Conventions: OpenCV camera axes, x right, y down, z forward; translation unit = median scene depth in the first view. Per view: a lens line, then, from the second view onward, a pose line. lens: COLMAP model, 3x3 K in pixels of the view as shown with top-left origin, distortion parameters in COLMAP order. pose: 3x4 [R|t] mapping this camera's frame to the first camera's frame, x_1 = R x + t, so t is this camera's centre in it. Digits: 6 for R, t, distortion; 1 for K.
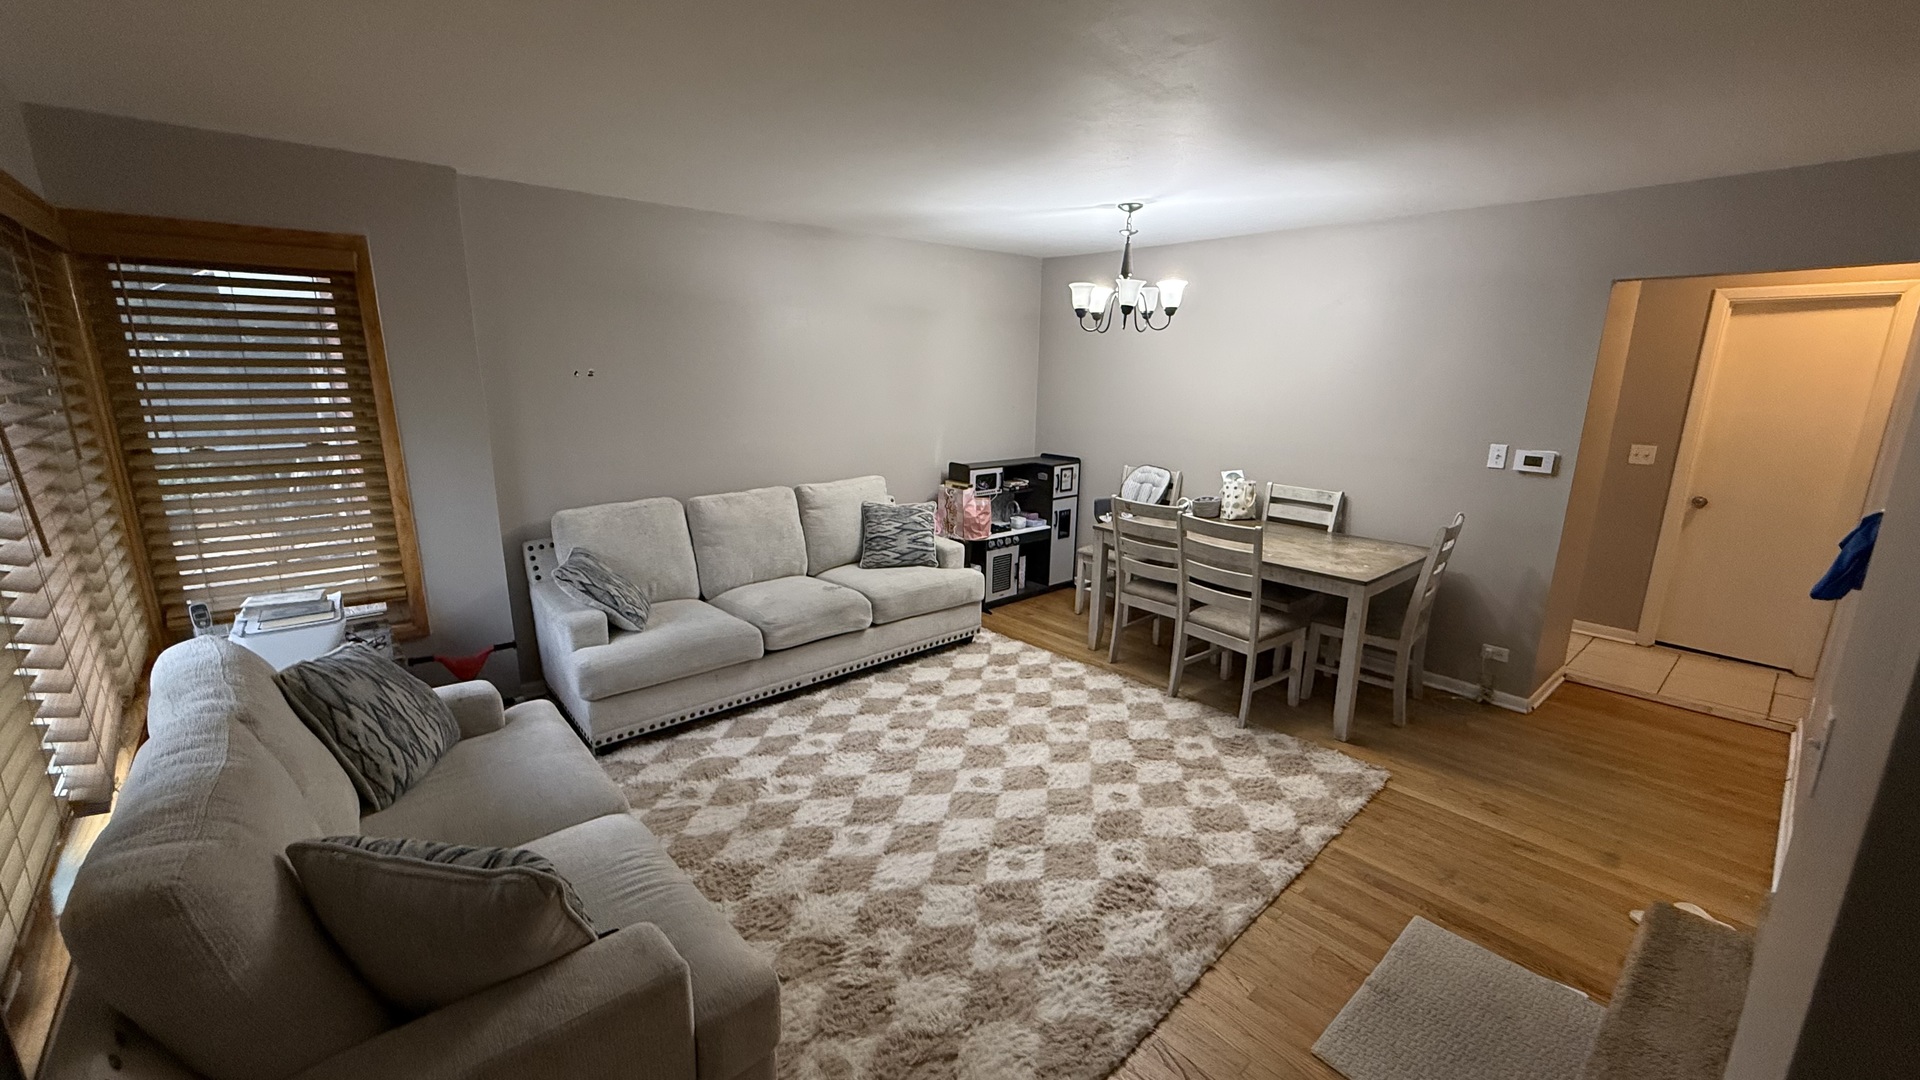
lens RADIAL K [[761.1, 0, 958.8], [0, 761.1, 543.0], [0, 0, 1]] dist [-0.001282, -0.000277]
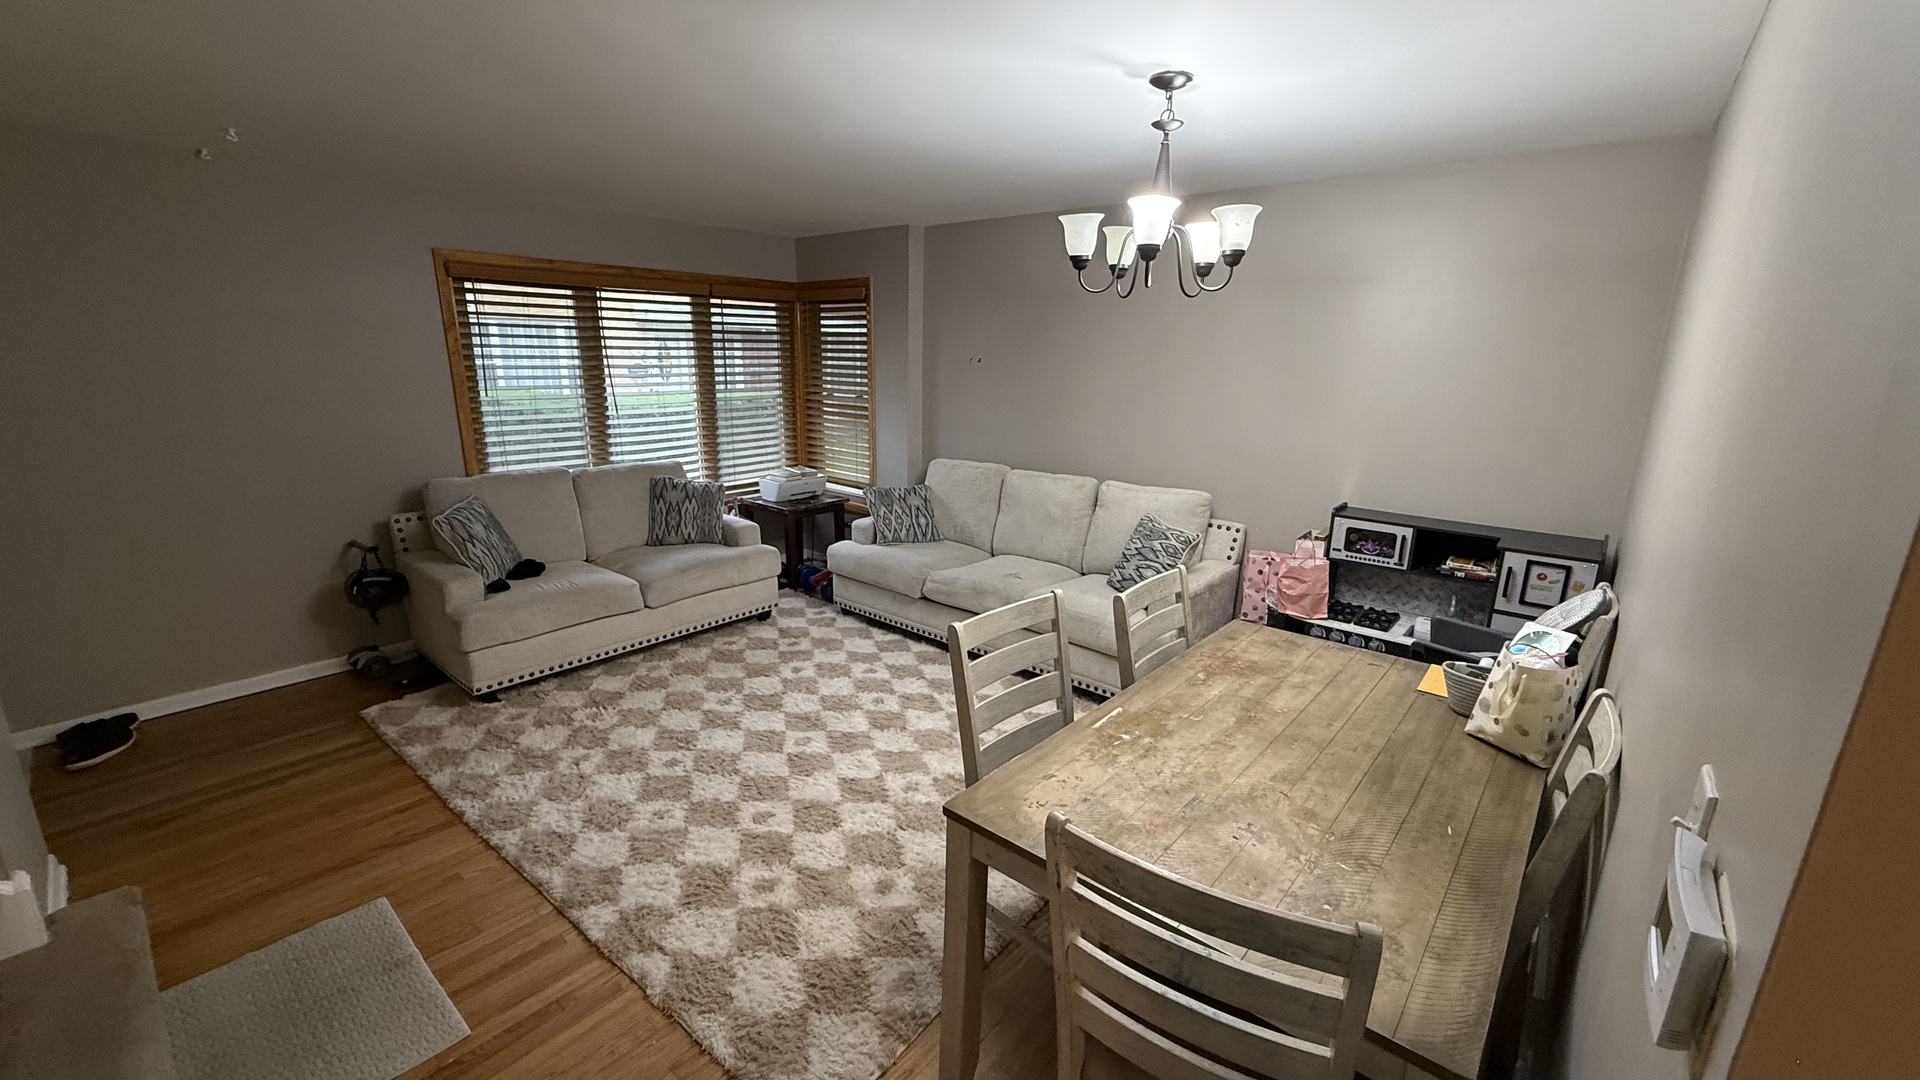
lens RADIAL K [[761.1, 0, 958.8], [0, 761.1, 543.0], [0, 0, 1]] dist [-0.001282, -0.000277]
pose [[0.145928, 0.234812, -0.961025, 0.884195], [-0.240923, 0.950612, 0.195684, -0.181875], [0.959511, 0.202978, 0.195292, 0.826194]]
